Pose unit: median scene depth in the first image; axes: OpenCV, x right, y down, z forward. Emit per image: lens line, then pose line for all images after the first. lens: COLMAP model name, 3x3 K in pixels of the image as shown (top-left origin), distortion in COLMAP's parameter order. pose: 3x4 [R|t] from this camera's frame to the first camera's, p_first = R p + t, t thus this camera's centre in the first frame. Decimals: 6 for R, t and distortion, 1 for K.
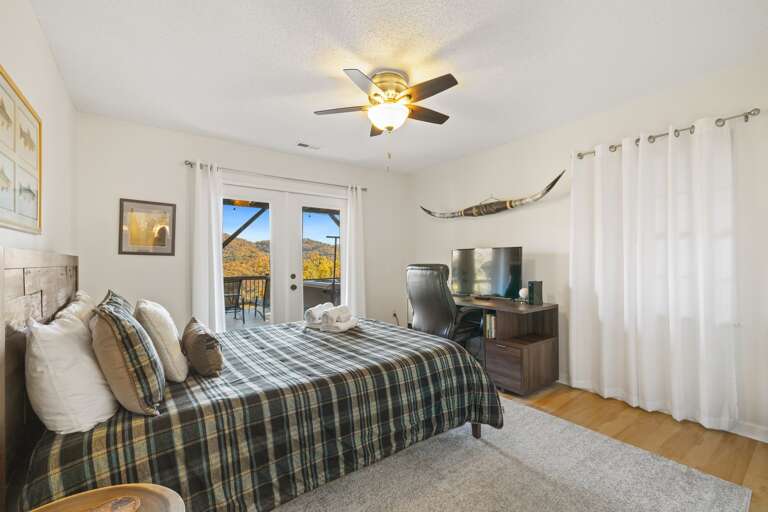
lens RADIAL K [[323.9, 0, 384.0], [0, 323.9, 256.0], [0, 0, 1]] dist [-0.000050, -0.000027]
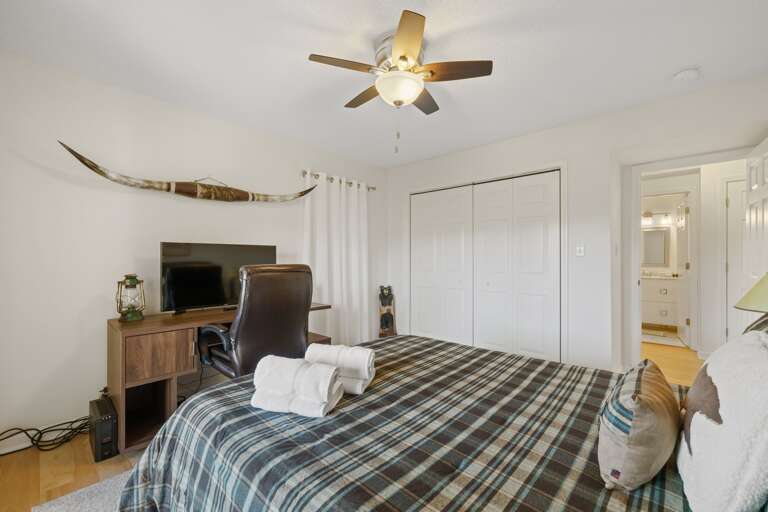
lens RADIAL K [[323.9, 0, 384.0], [0, 323.9, 256.0], [0, 0, 1]] dist [-0.000050, -0.000027]
pose [[-0.184471, 0.008515, 0.982801, -0.537177], [-0.008479, 0.999911, -0.010255, 0.009120], [-0.982801, -0.010225, -0.184383, 0.798571]]
